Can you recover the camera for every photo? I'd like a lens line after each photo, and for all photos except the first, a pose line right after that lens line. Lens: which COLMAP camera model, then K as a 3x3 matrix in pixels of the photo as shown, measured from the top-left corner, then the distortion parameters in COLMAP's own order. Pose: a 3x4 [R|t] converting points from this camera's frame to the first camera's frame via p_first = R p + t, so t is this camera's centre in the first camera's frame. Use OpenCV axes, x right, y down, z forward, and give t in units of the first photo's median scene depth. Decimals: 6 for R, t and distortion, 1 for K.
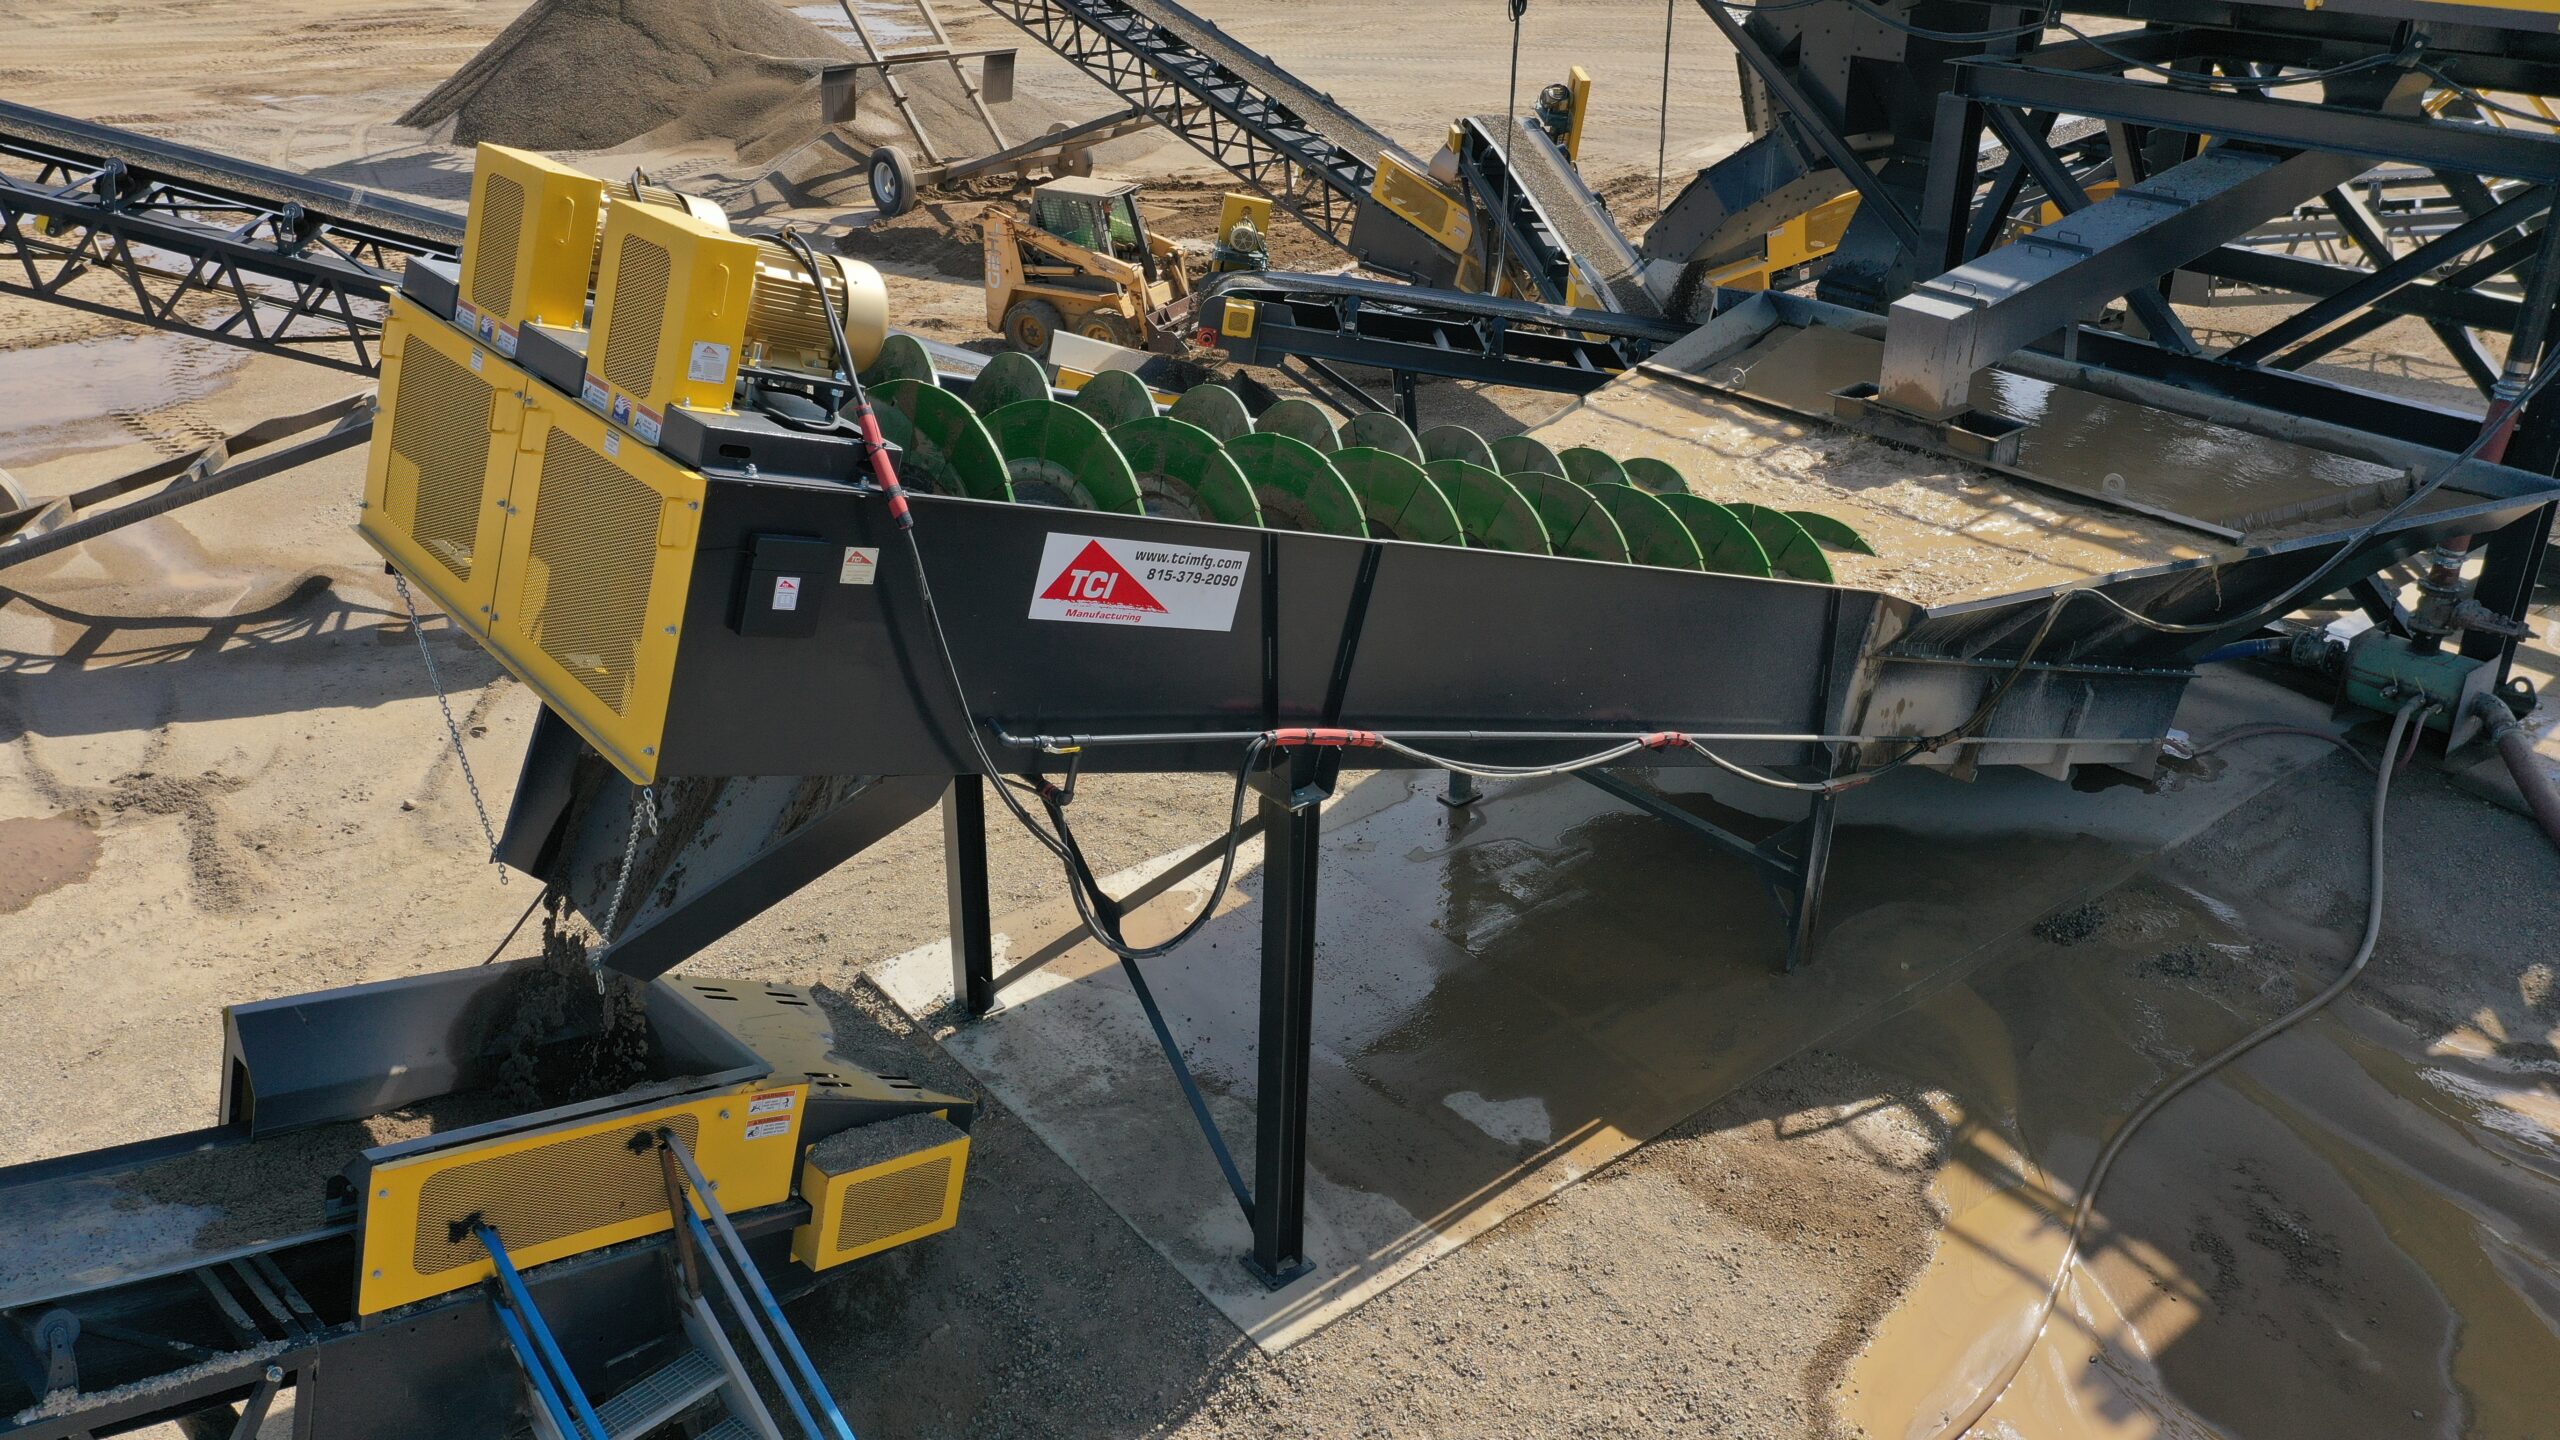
lens RADIAL K [[2028.7, 0, 1277.6], [0, 2028.7, 720.7], [0, 0, 1]] dist [-0.006250, 0.008600]
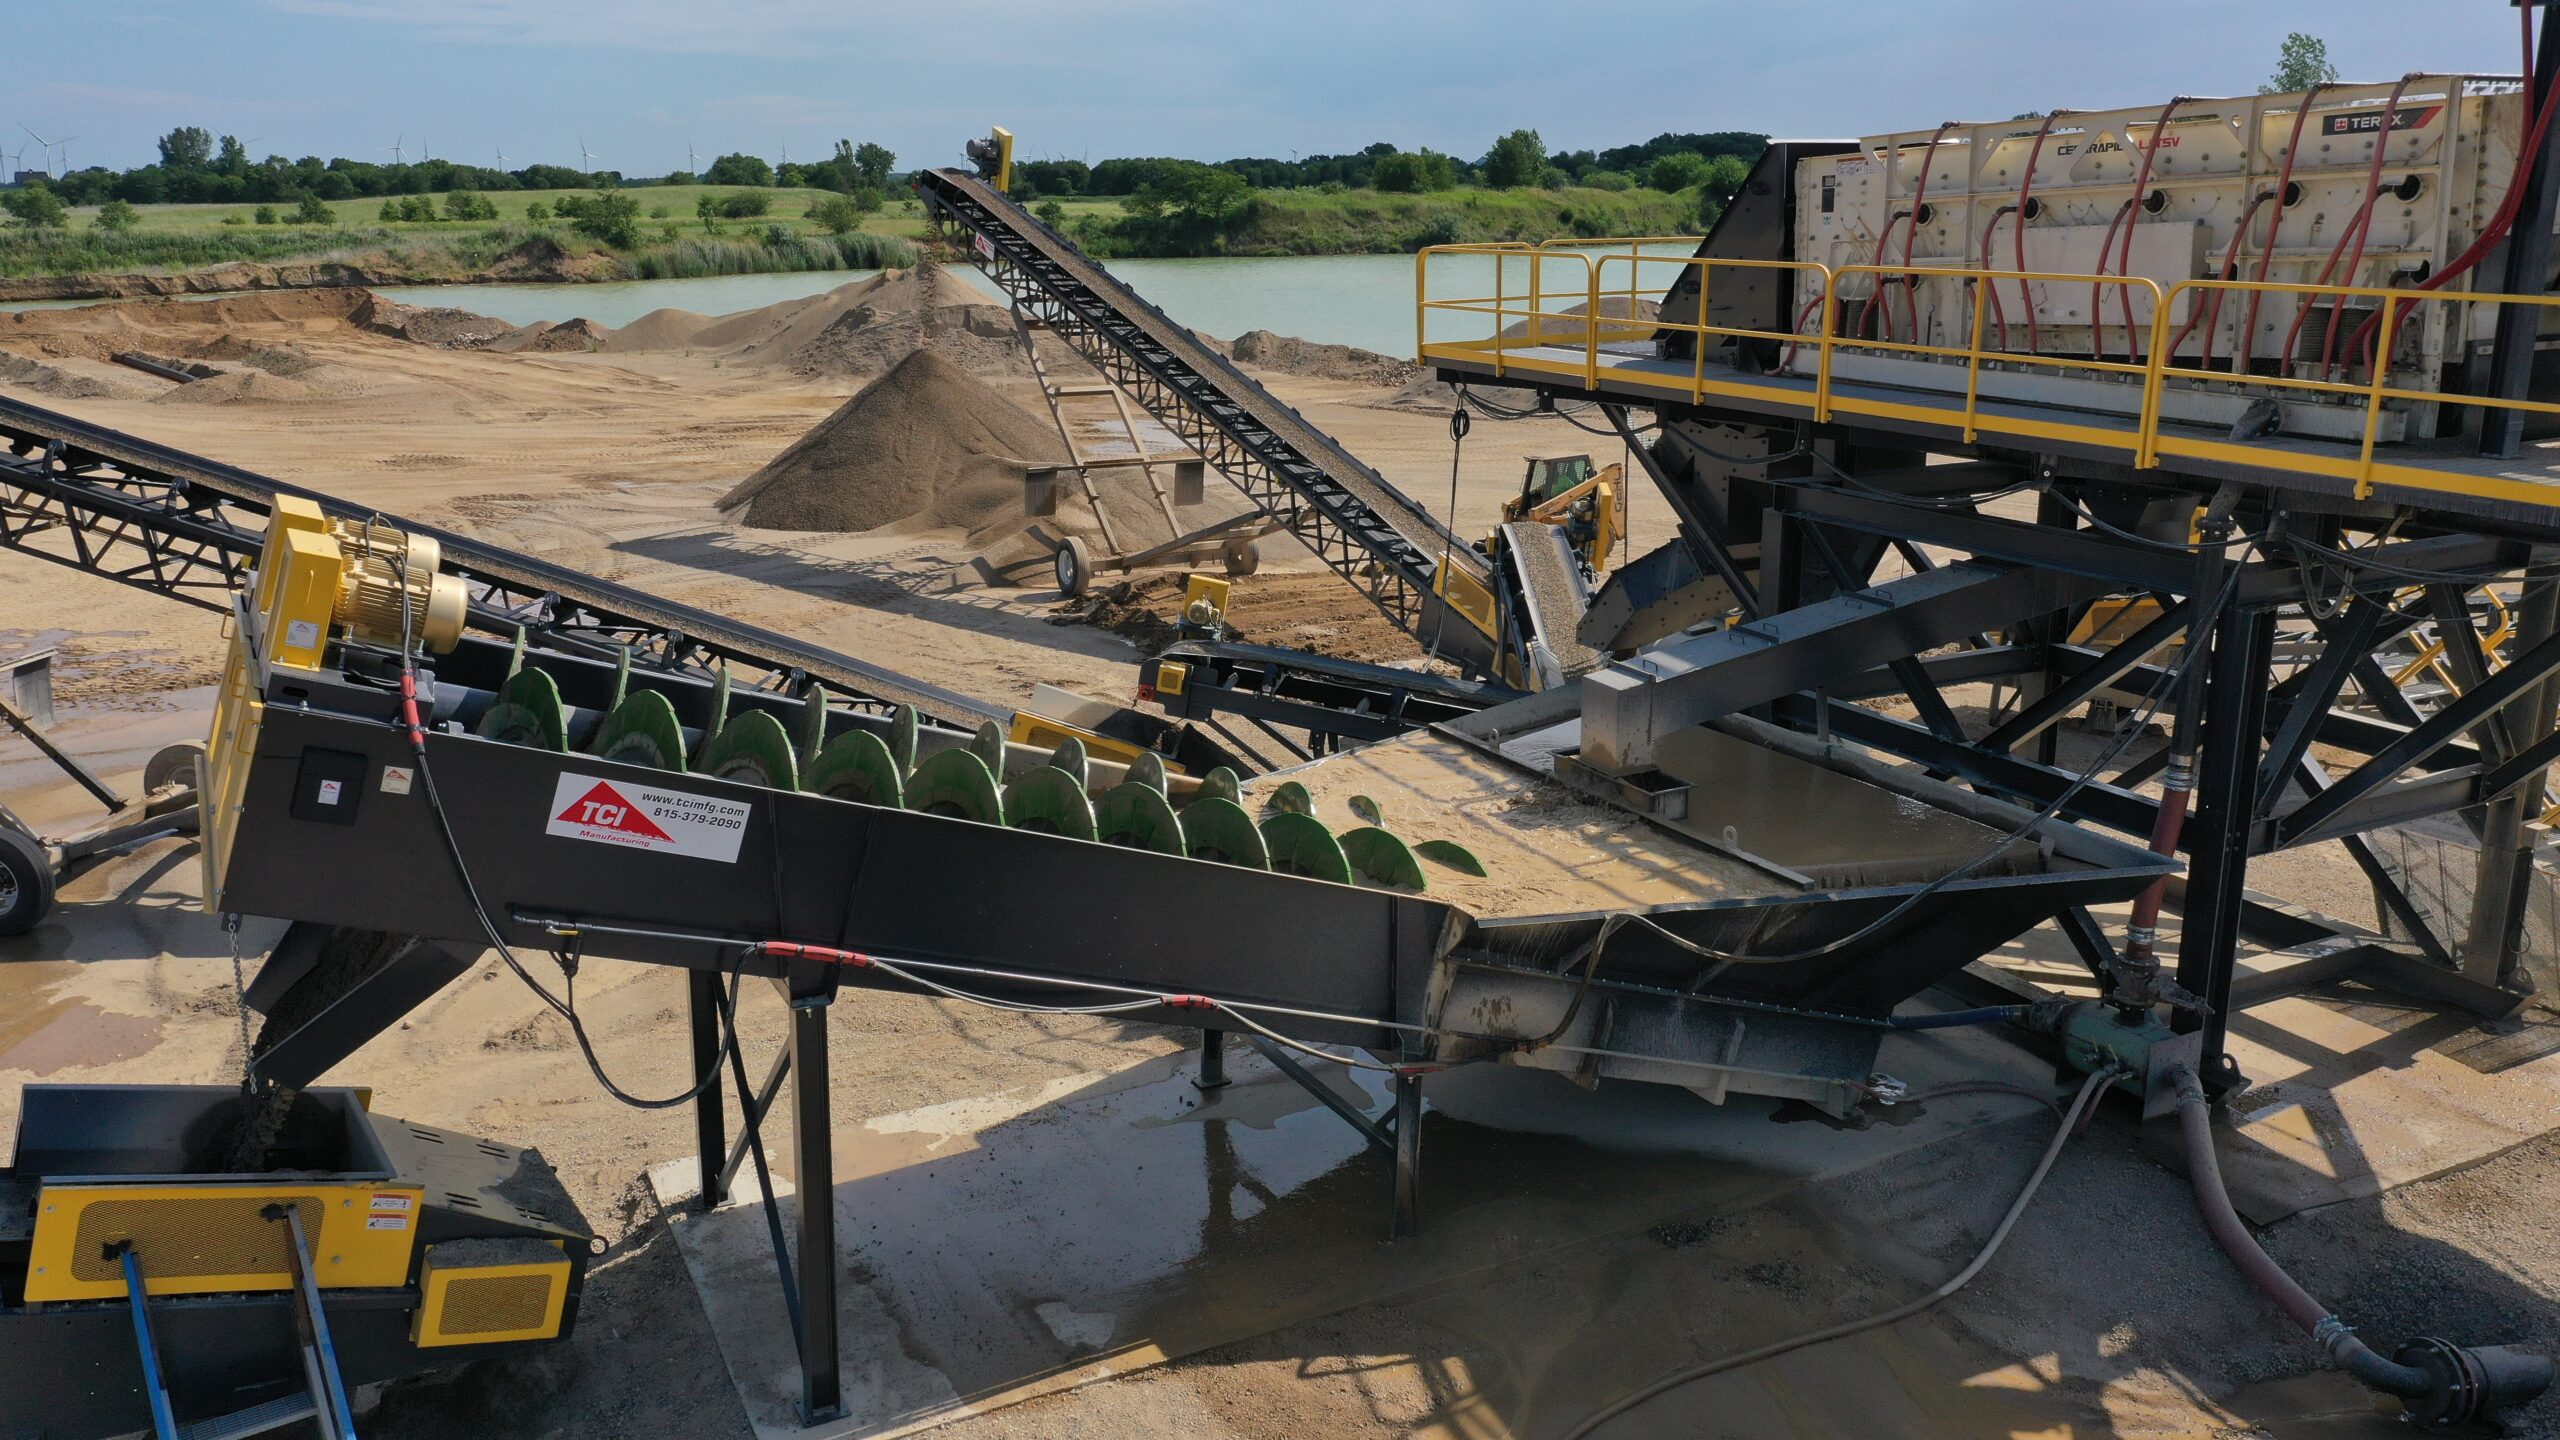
lens RADIAL K [[2028.7, 0, 1277.6], [0, 2028.7, 720.7], [0, 0, 1]] dist [-0.006250, 0.008600]
pose [[0.980918, 0.048408, -0.188301, 0.362369], [-0.084010, 0.978958, -0.185968, 0.052084], [0.175336, 0.198238, 0.964344, -0.152239]]
